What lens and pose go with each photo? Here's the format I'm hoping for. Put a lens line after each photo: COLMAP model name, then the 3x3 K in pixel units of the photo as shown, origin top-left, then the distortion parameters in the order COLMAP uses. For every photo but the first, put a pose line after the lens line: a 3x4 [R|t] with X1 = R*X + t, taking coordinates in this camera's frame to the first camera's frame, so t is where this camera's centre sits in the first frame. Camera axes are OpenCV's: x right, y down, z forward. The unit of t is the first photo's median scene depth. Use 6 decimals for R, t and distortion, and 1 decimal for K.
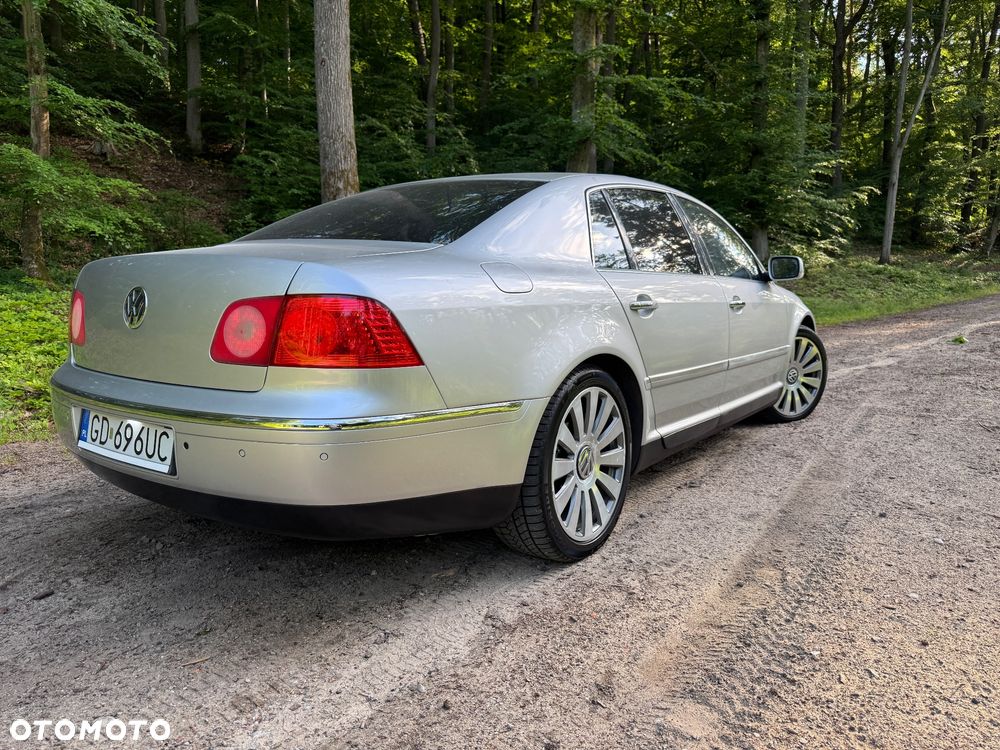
lens RADIAL K [[707.1, 0, 504.3], [0, 707.1, 375.4], [0, 0, 1]] dist [0.001088, -0.005971]
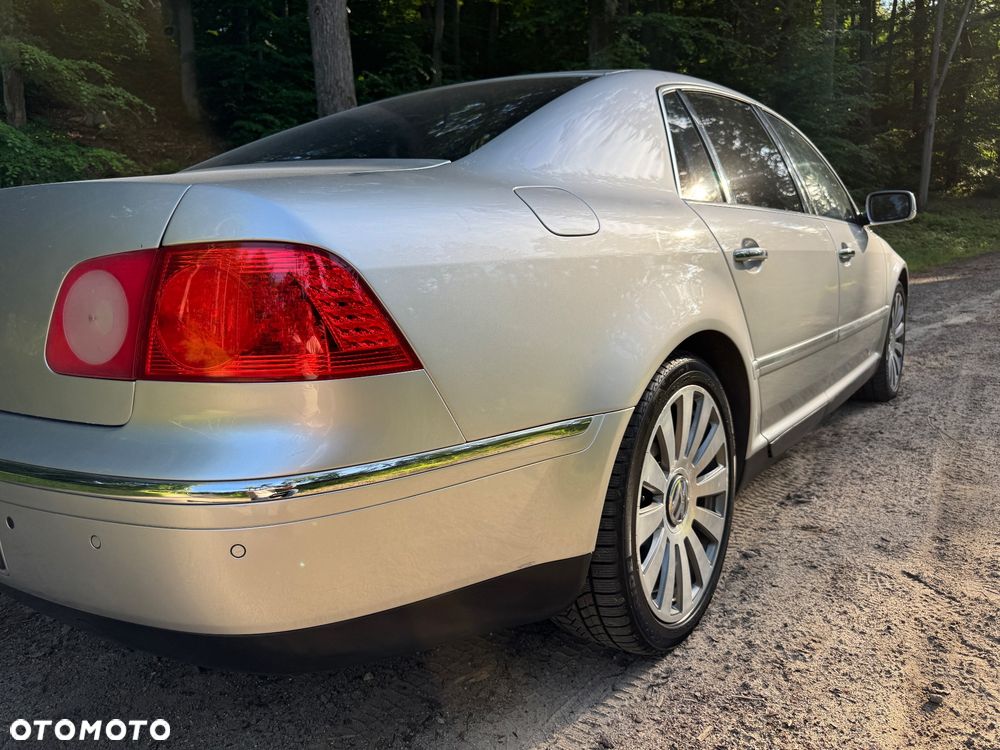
lens RADIAL K [[707.1, 0, 498.3], [0, 707.1, 382.9], [0, 0, 1]] dist [0.001088, -0.005971]
pose [[0.999005, -0.030264, -0.032759, -0.028712], [0.032094, 0.997866, 0.056862, -0.024620], [0.030968, -0.057857, 0.997844, 0.326367]]
